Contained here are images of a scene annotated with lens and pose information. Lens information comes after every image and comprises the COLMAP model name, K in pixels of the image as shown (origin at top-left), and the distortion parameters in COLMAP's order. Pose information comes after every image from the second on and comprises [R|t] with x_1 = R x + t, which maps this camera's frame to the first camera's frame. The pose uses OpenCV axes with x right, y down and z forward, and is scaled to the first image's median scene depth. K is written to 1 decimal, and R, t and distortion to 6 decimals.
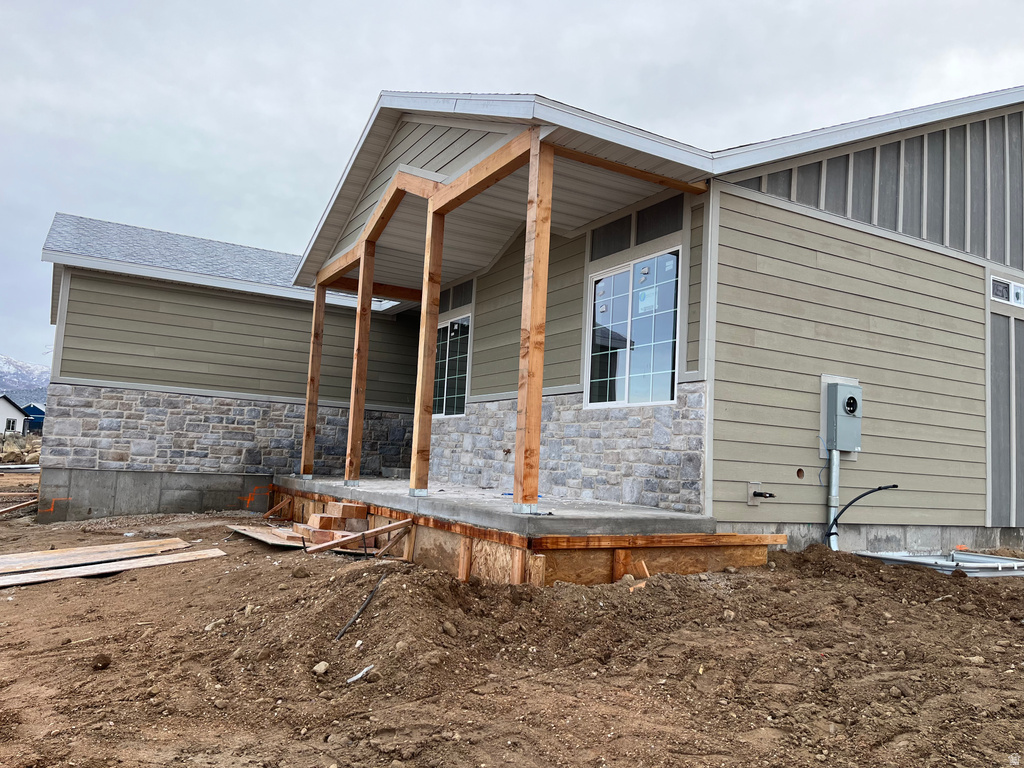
lens RADIAL K [[788.1, 0, 513.7], [0, 788.1, 388.3], [0, 0, 1]] dist [0.038221, 0.001757]
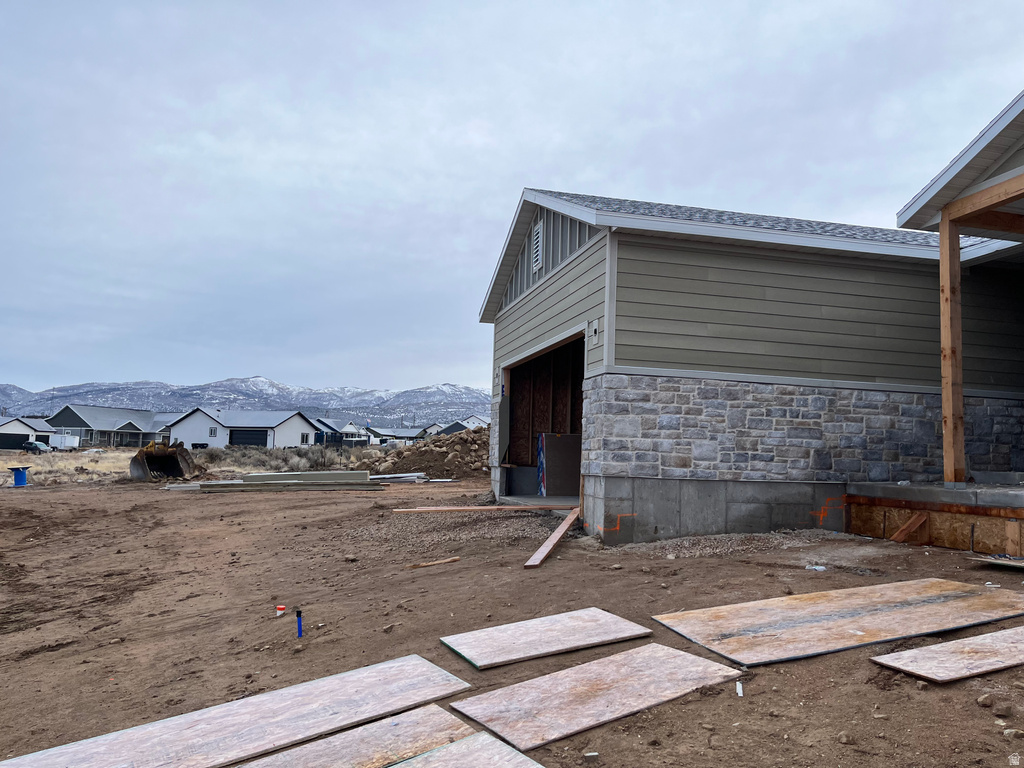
lens RADIAL K [[788.1, 0, 511.3], [0, 788.1, 382.5], [0, 0, 1]] dist [0.038221, 0.001757]
pose [[0.965796, -0.047270, -0.254958, -0.439866], [0.043876, 0.998857, -0.018986, 0.013057], [0.255564, 0.007150, 0.966766, 0.179133]]
